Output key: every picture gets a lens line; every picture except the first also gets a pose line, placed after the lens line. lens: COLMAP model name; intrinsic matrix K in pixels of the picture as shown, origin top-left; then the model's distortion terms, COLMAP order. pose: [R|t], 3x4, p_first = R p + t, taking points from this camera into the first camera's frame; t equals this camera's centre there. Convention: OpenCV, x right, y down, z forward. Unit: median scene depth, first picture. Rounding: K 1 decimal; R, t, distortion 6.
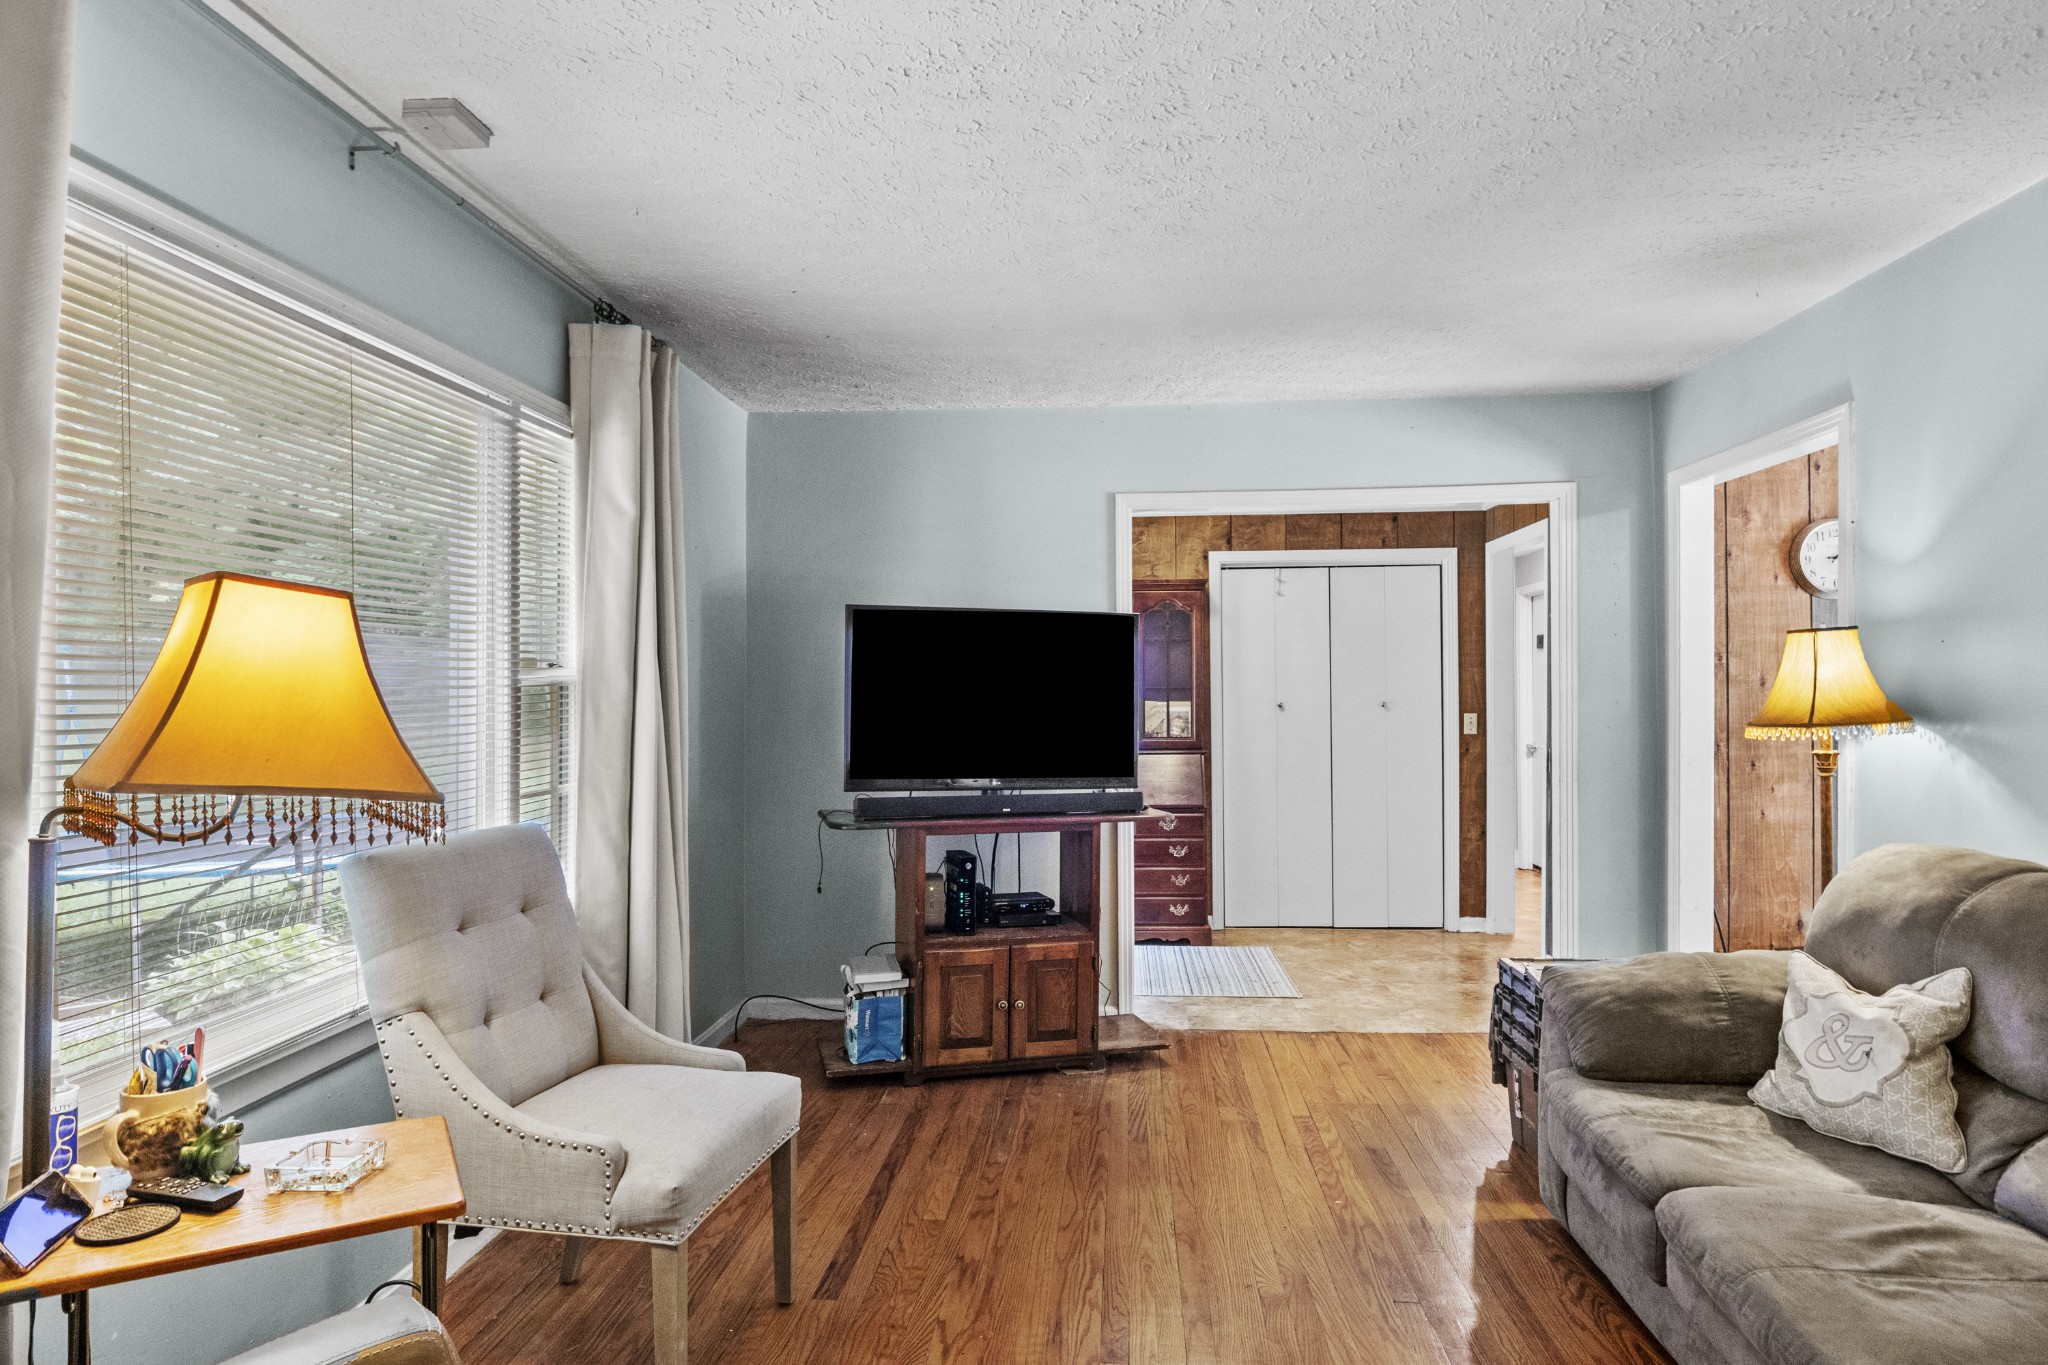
lens RADIAL K [[1110.8, 0, 1025.7], [0, 1110.8, 687.8], [0, 0, 1]] dist [-0.006334, 0.002014]
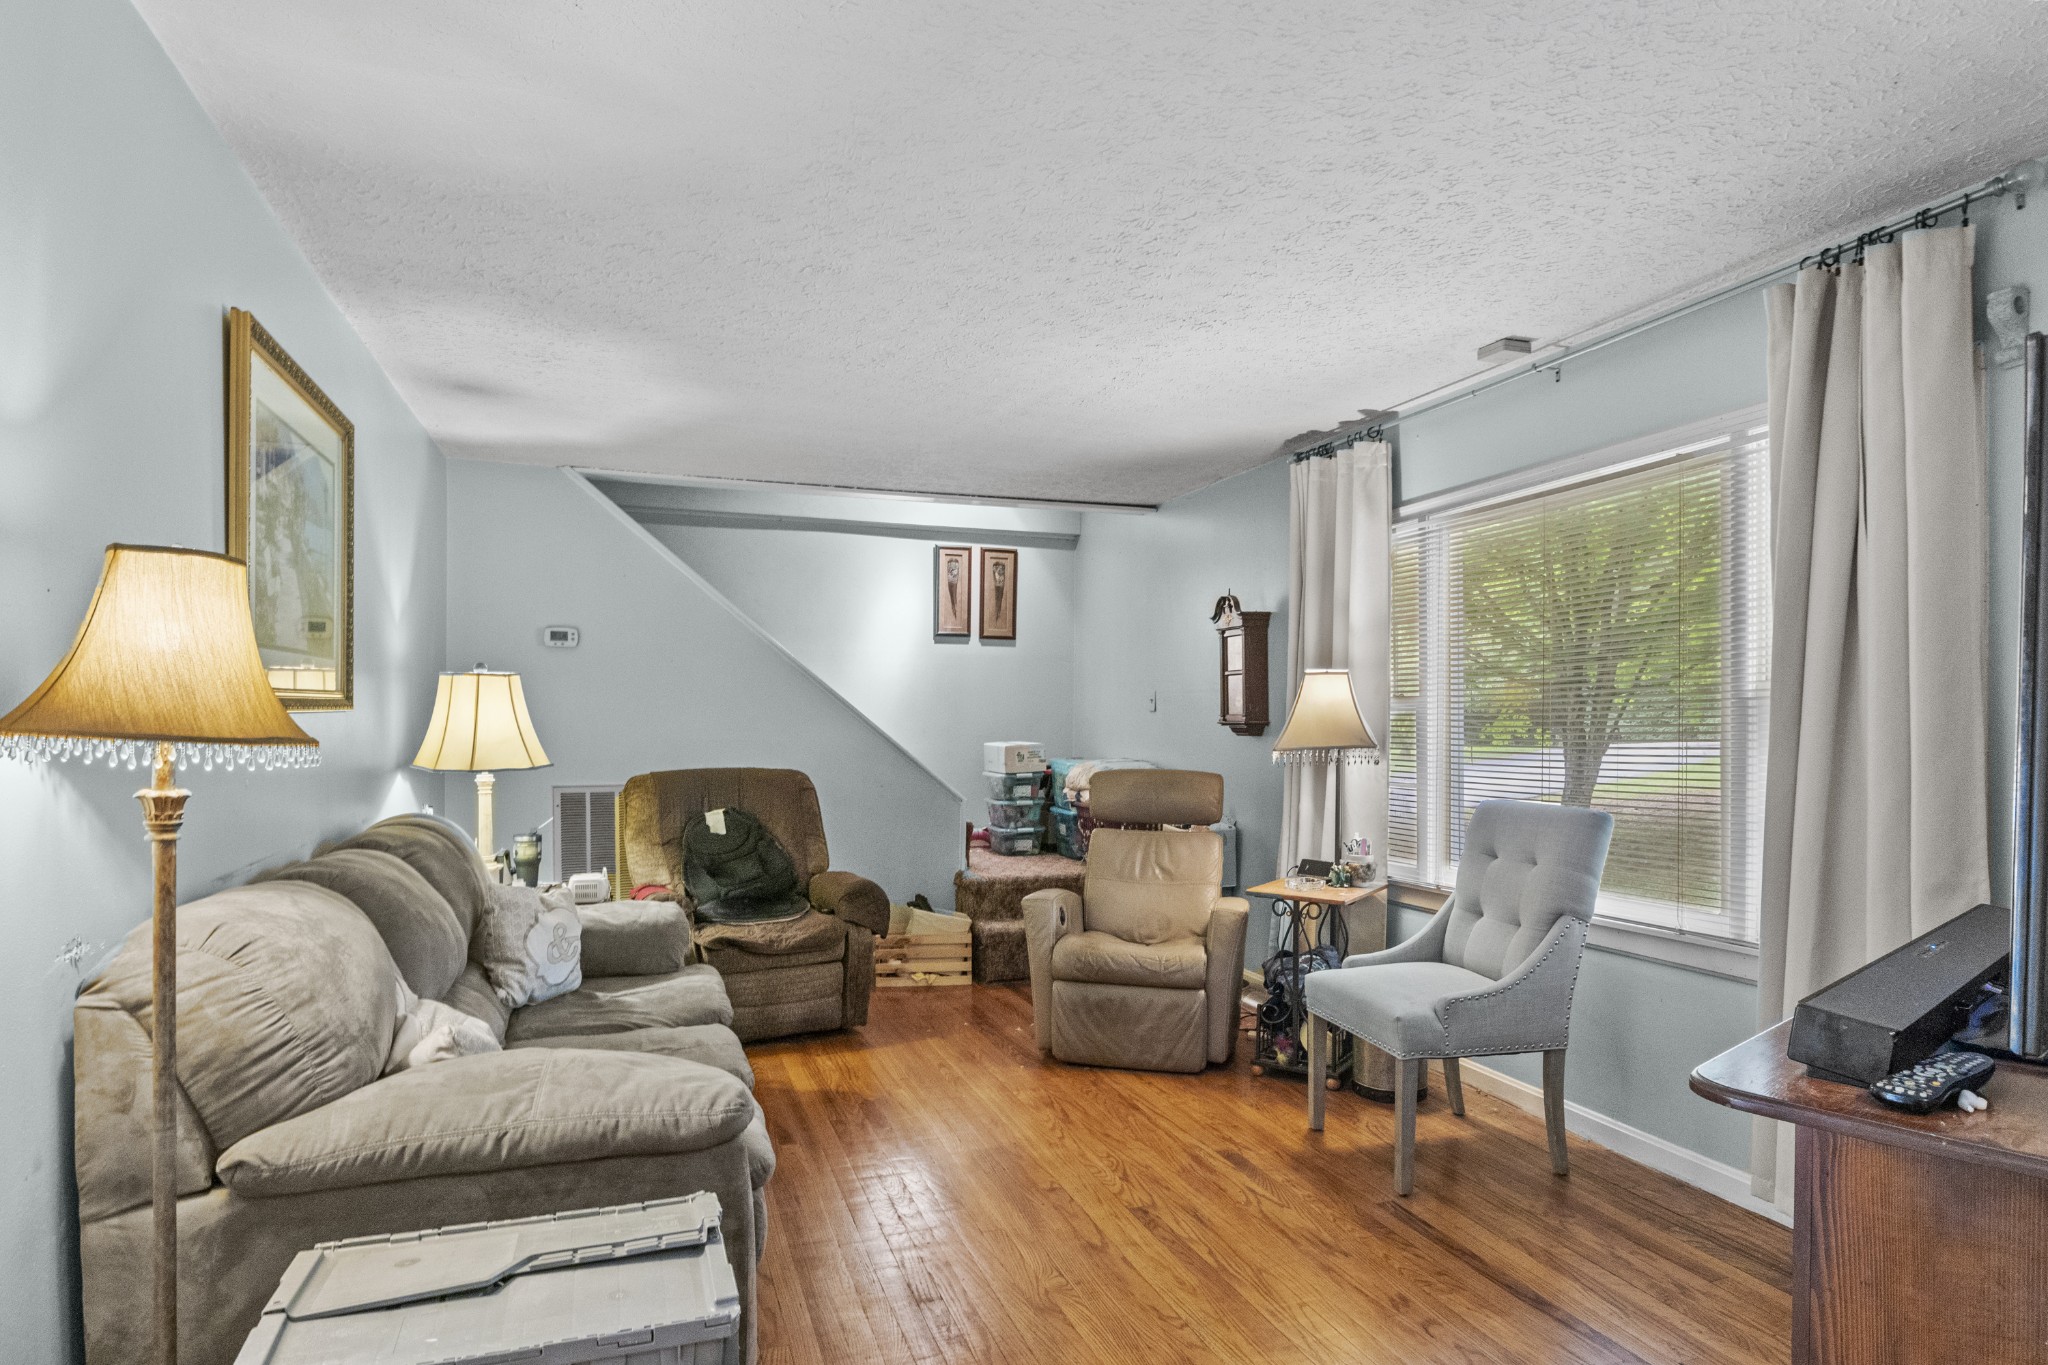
lens RADIAL K [[1110.8, 0, 1025.7], [0, 1110.8, 687.8], [0, 0, 1]] dist [-0.006334, 0.002014]
pose [[-0.921126, -0.017736, -0.388861, 0.588460], [-0.005371, 0.999445, -0.032861, 0.023892], [0.389228, -0.028180, -0.920710, 1.783992]]
